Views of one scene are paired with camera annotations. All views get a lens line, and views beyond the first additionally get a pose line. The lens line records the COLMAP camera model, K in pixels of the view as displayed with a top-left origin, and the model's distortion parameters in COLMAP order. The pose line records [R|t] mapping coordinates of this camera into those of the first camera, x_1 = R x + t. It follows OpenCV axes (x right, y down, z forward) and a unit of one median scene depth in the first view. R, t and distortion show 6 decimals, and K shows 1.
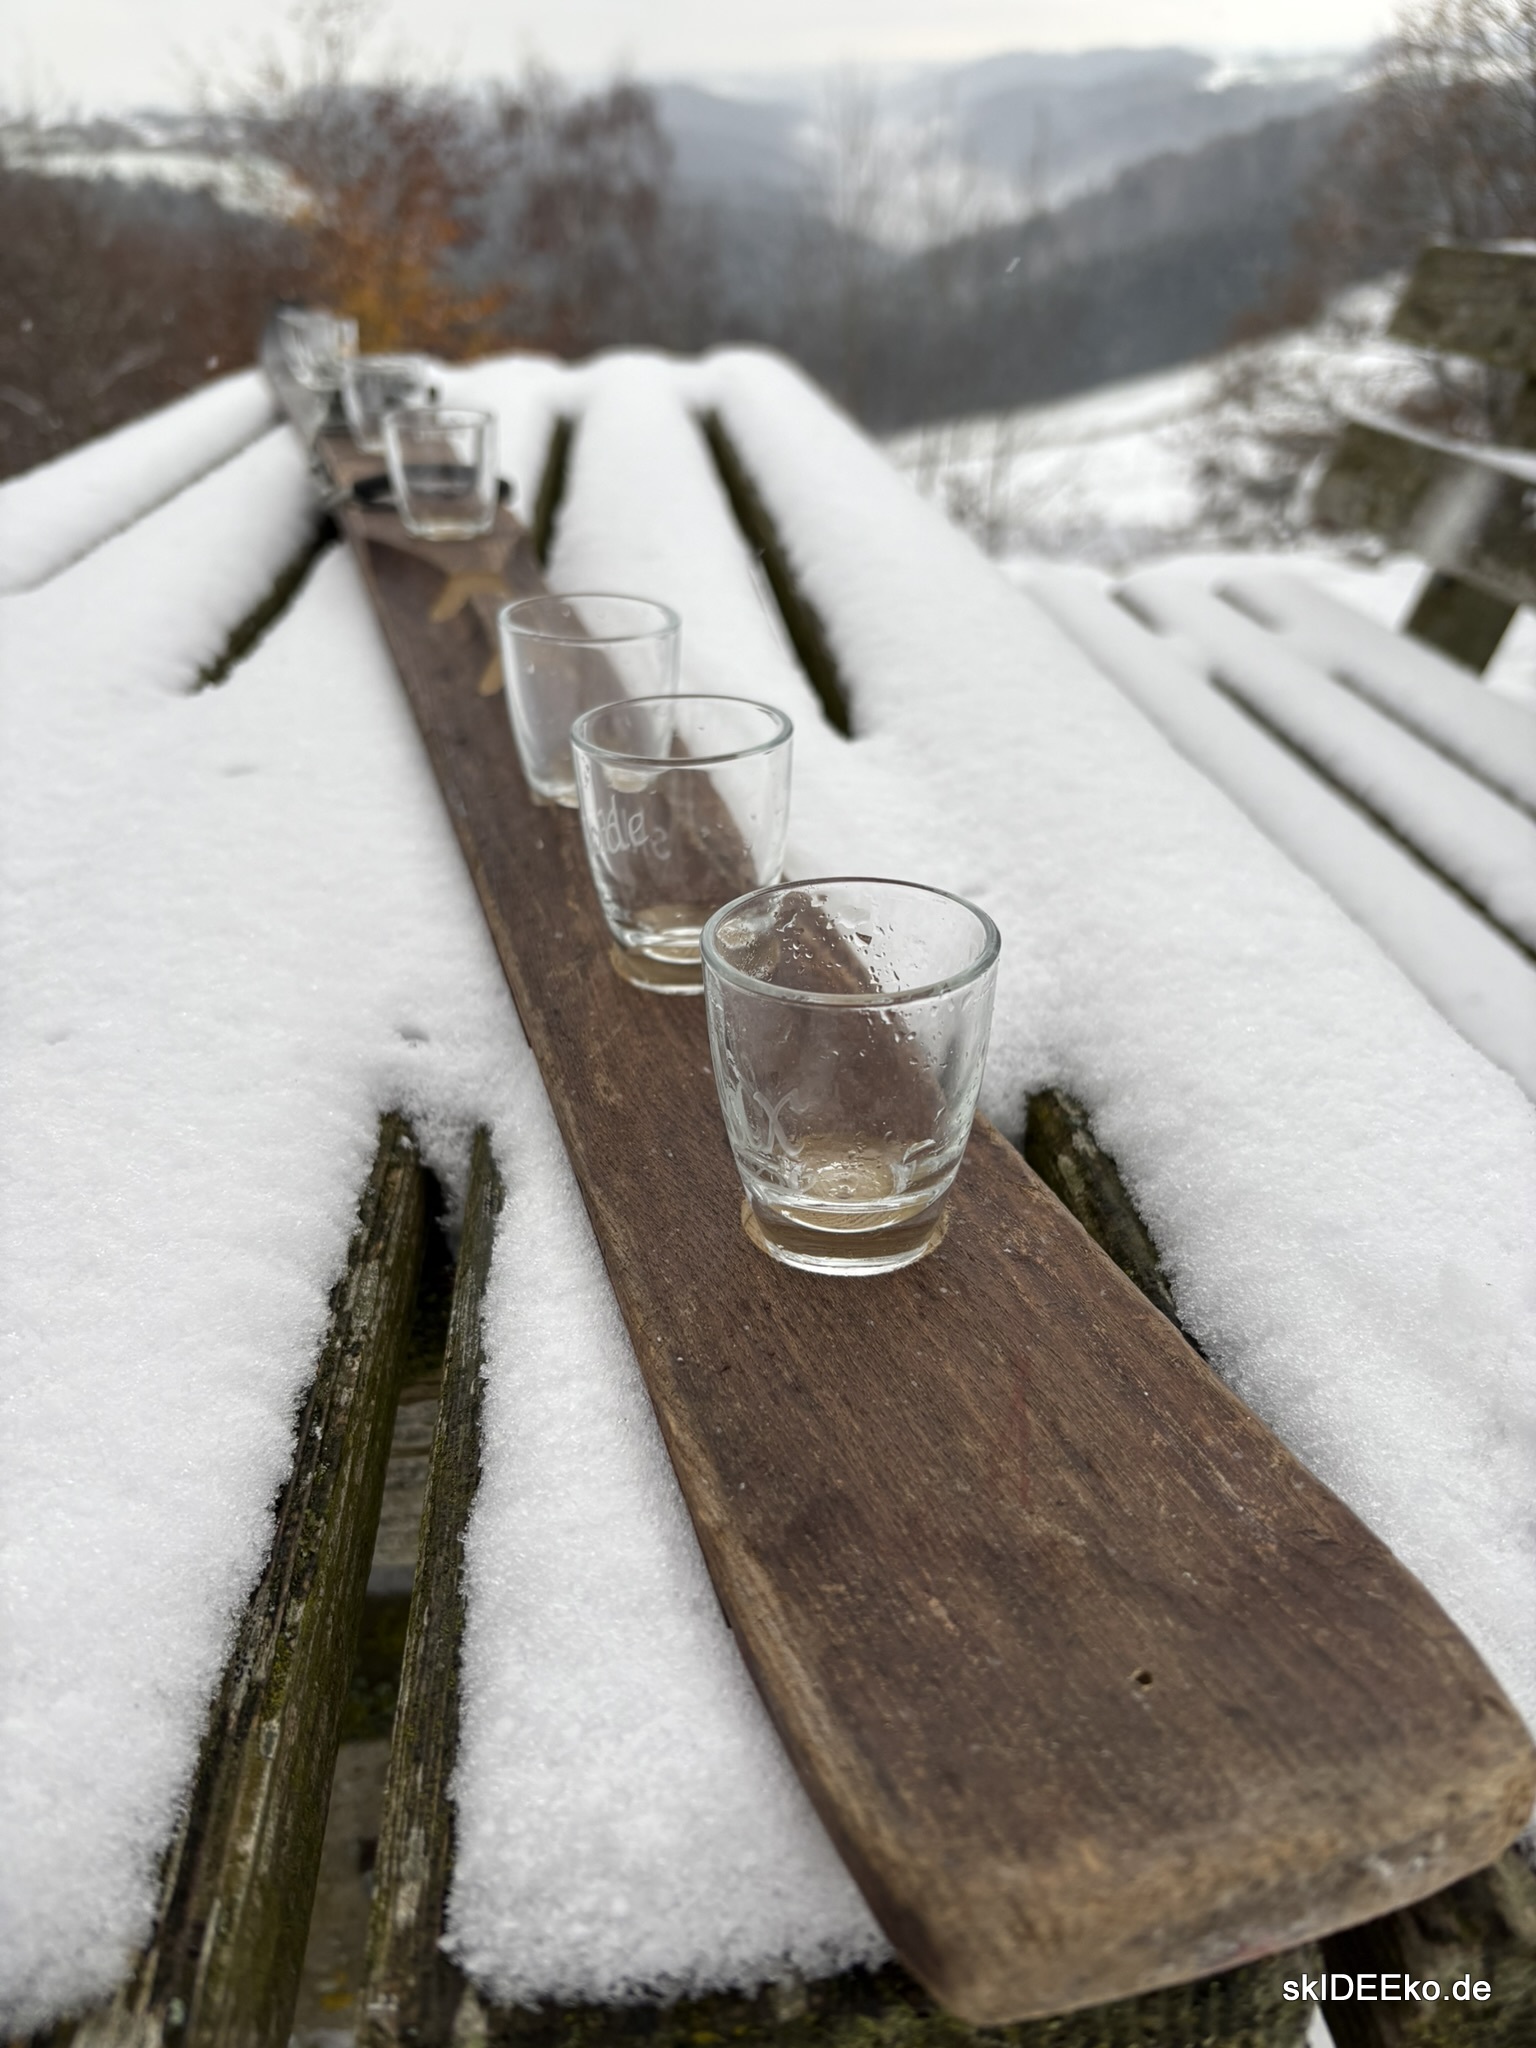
lens RADIAL K [[1578.4, 0, 768.0], [0, 1578.4, 1024.0], [0, 0, 1]] dist [-0.002300, -0.013139]
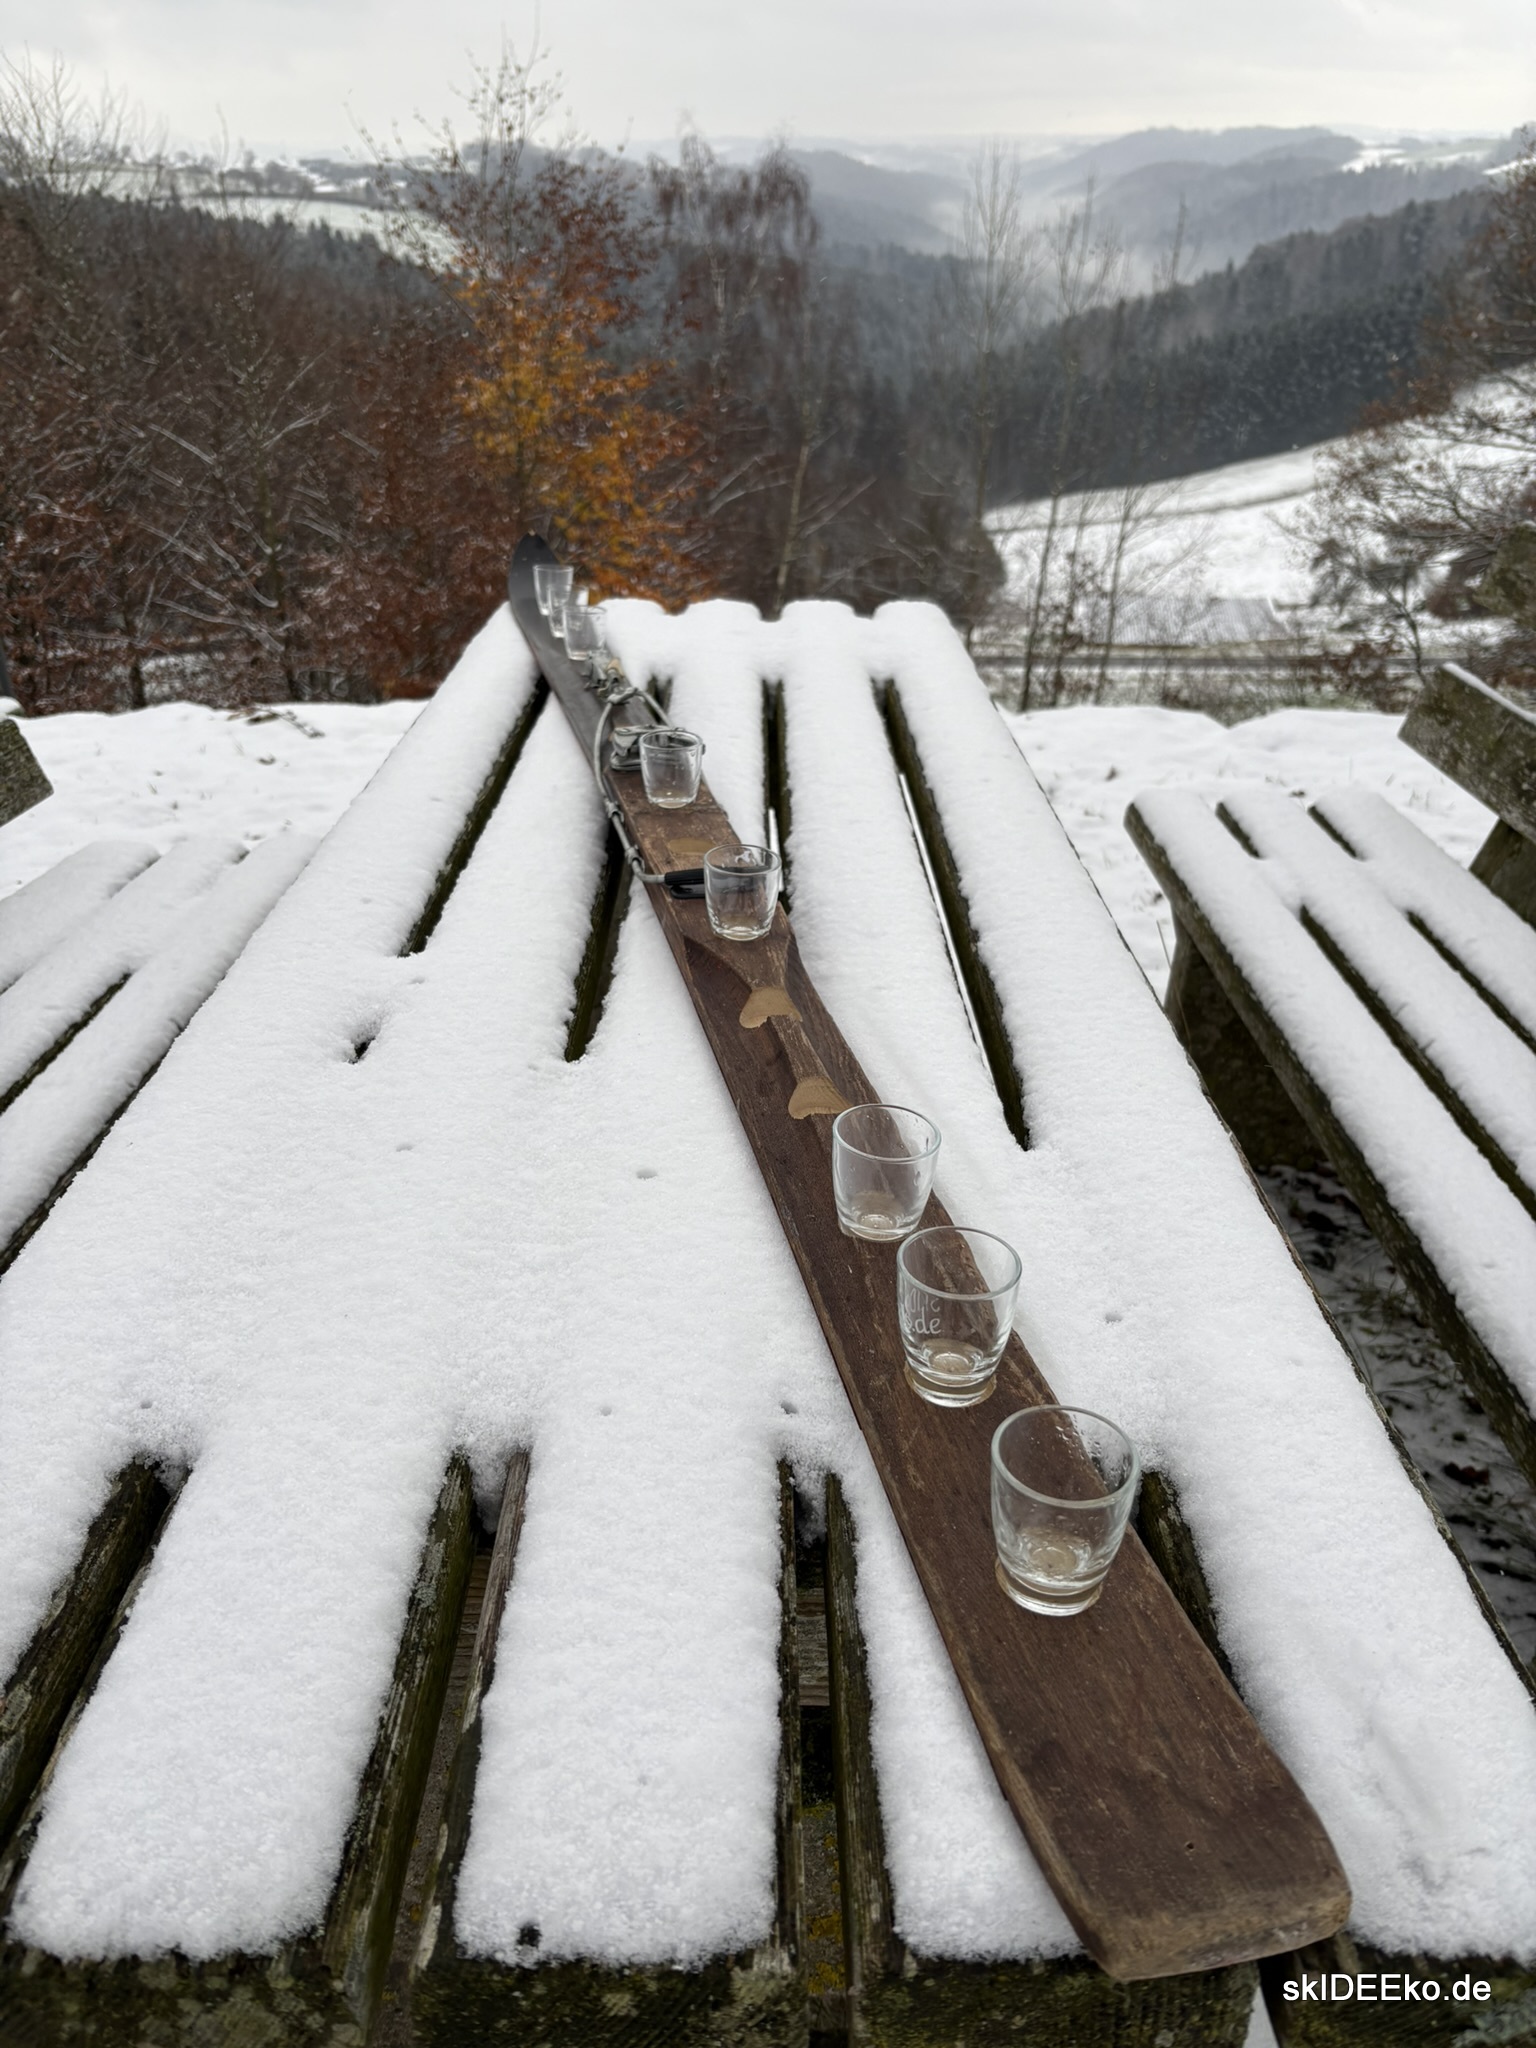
lens RADIAL K [[1550.6, 0, 768.0], [0, 1550.6, 1024.0], [0, 0, 1]] dist [0.000974, 0.004830]
pose [[0.996431, 0.059881, -0.059497, -0.038295], [-0.061384, 0.997832, -0.023754, -0.084132], [0.057946, 0.027322, 0.997946, -0.163096]]
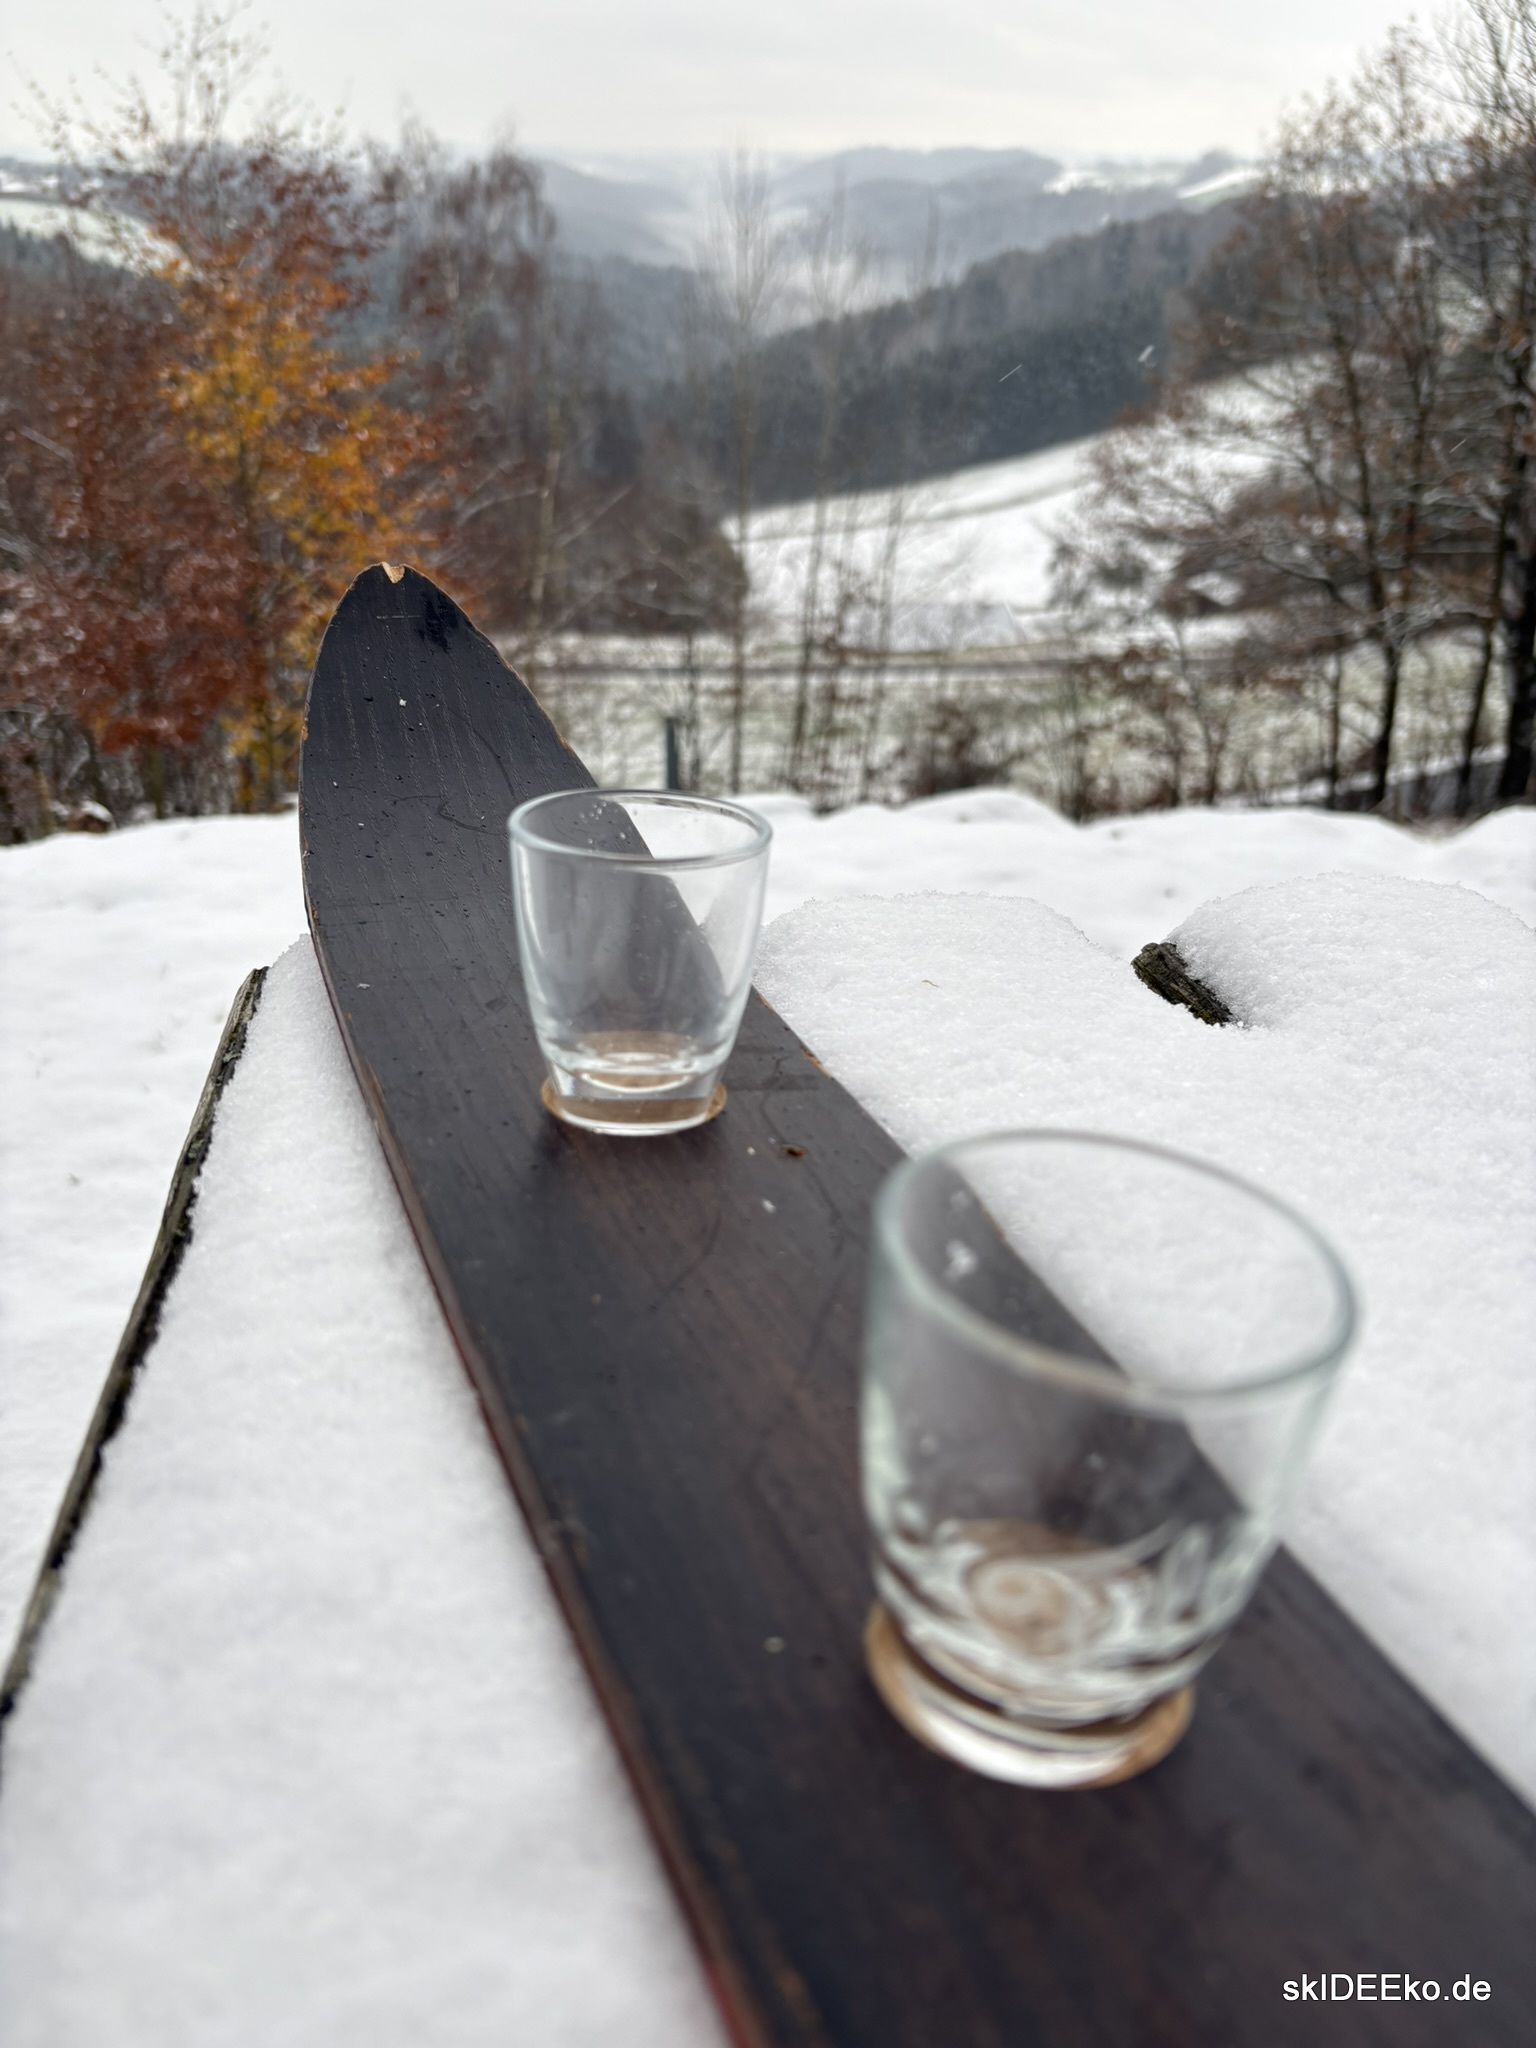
lens RADIAL K [[1540.6, 0, 775.8], [0, 1540.6, 1016.8], [0, 0, 1]] dist [0.009080, -0.013881]
pose [[0.995412, 0.000260, 0.095680, -0.299293], [0.003271, 0.999319, -0.036748, -0.431483], [-0.095624, 0.036892, 0.994734, 0.863686]]
